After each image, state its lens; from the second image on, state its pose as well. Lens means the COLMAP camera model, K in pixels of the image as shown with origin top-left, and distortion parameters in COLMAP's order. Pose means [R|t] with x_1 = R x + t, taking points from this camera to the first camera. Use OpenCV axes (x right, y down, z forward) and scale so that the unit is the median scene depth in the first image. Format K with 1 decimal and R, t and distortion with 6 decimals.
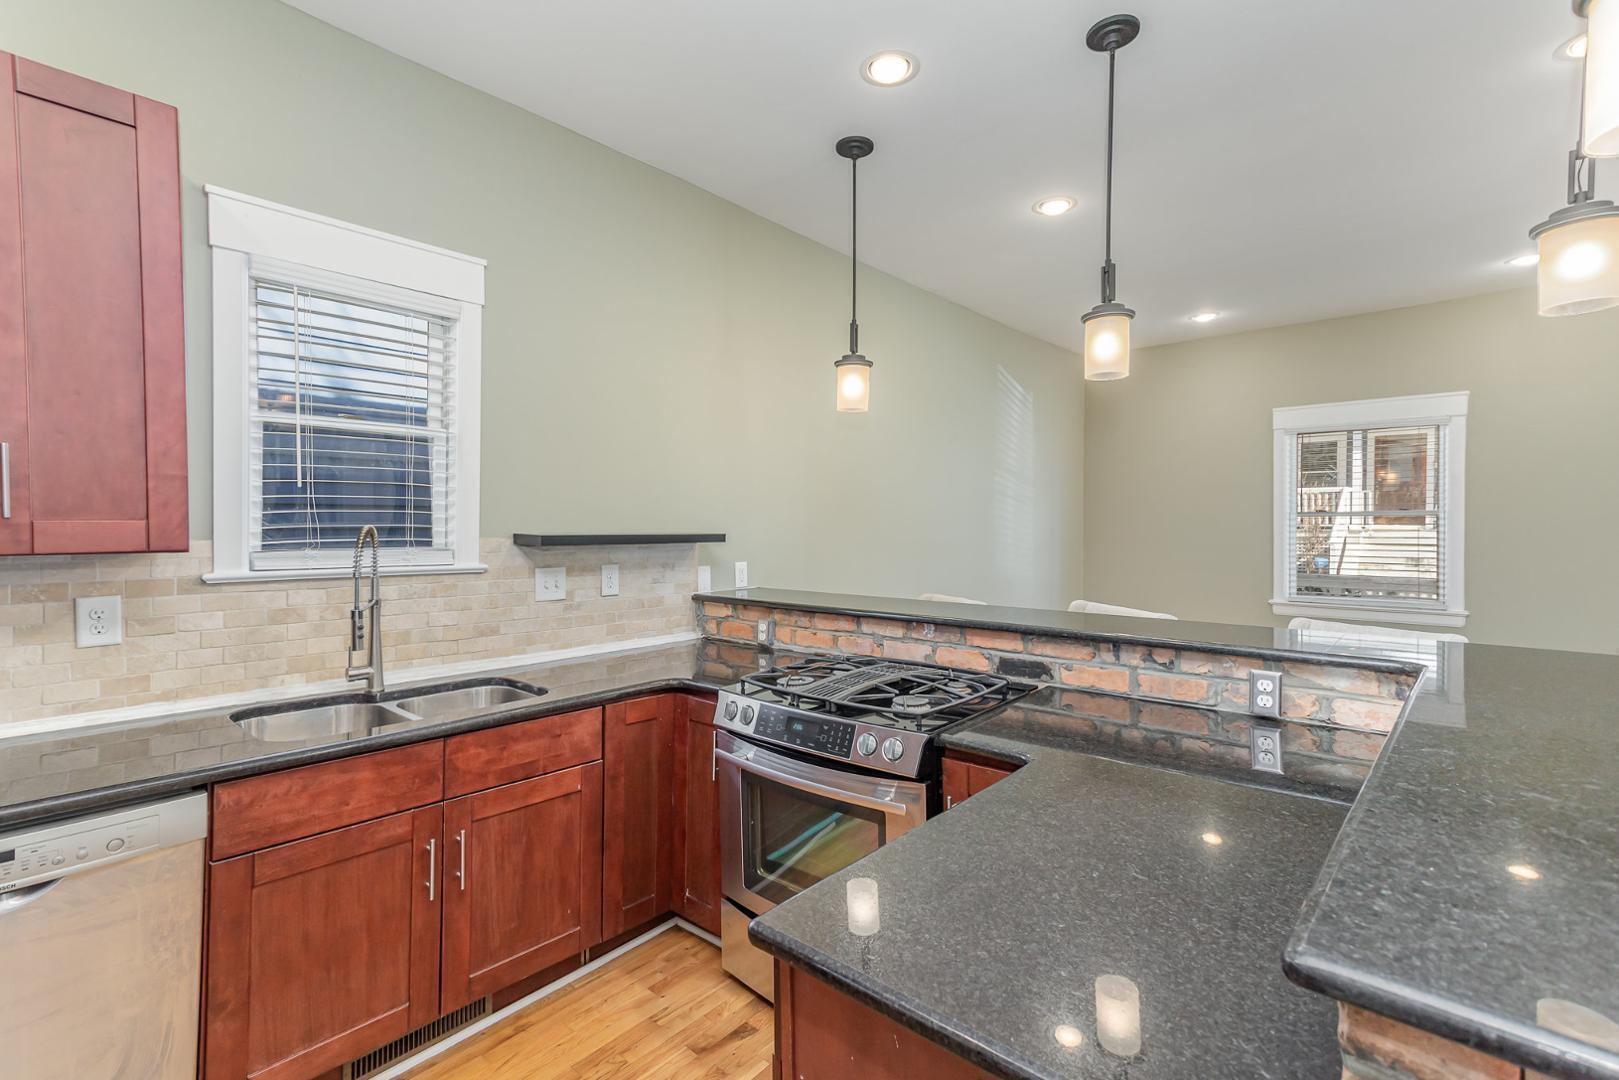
lens RADIAL K [[770.5, 0, 804.3], [0, 770.5, 538.9], [0, 0, 1]] dist [0.020651, 0.004523]
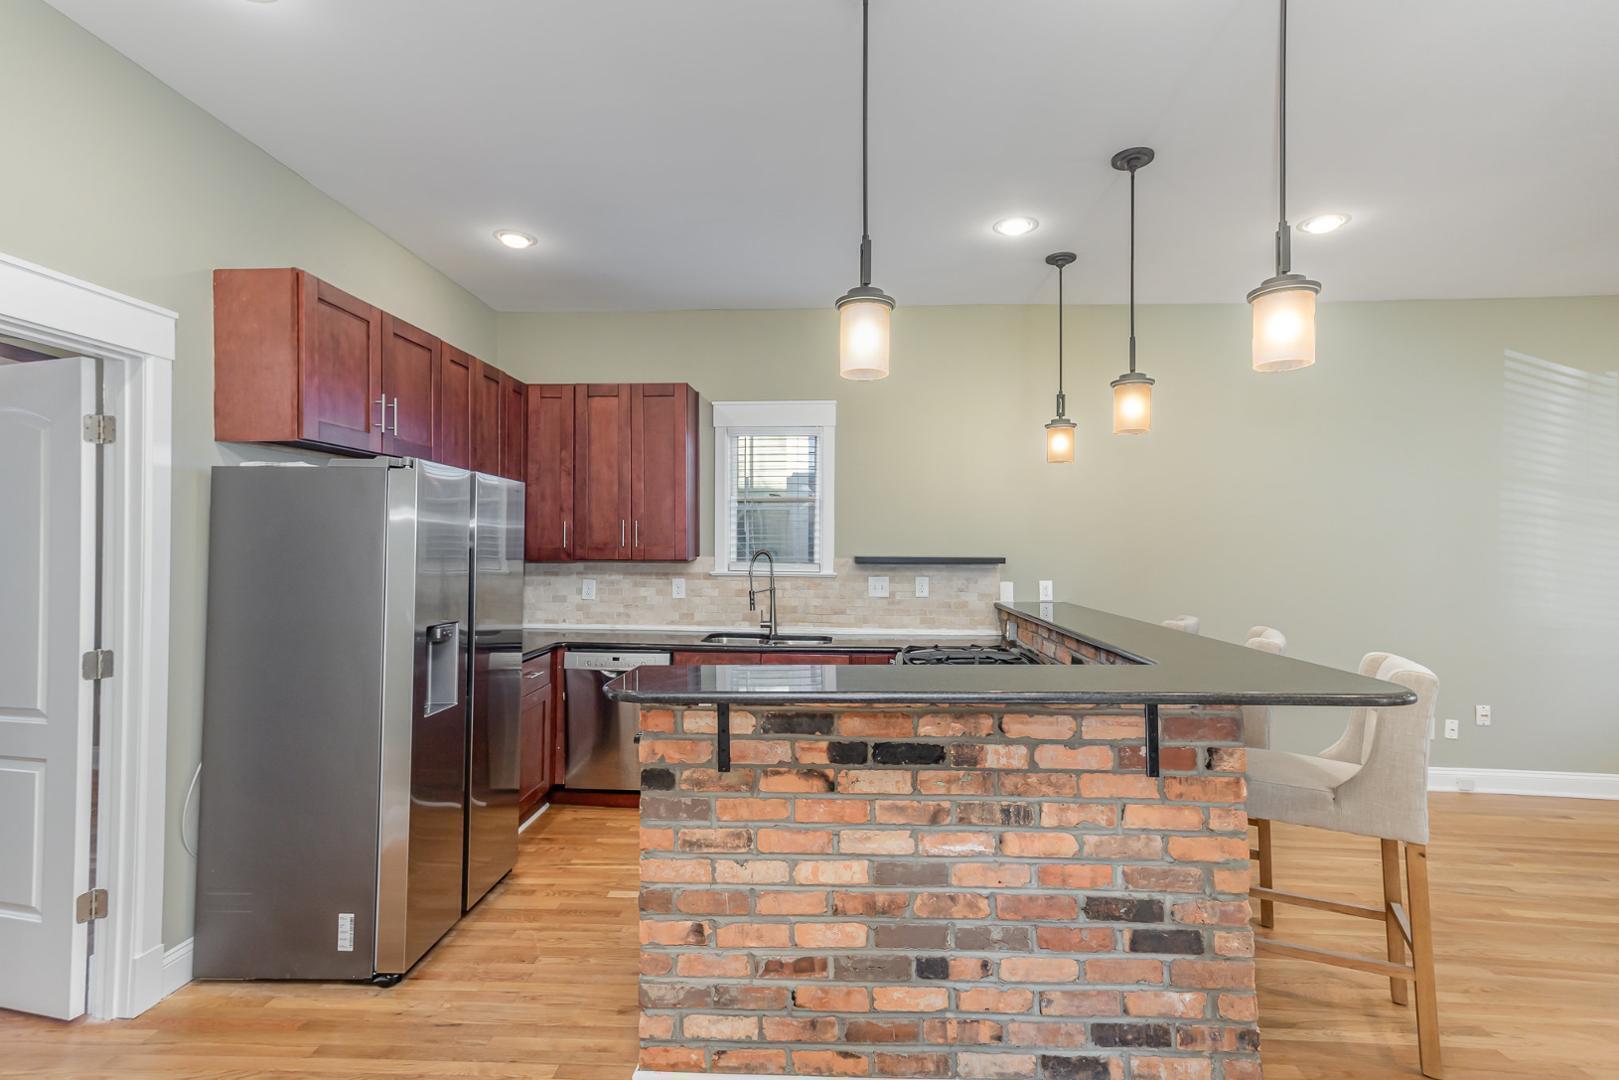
lens RADIAL K [[770.5, 0, 805.6], [0, 770.5, 530.1], [0, 0, 1]] dist [0.020651, 0.004523]
pose [[0.615443, -0.015725, -0.788025, 0.836919], [-0.019046, 0.999212, -0.034814, -0.001418], [0.787951, 0.036434, 0.614659, -0.115344]]
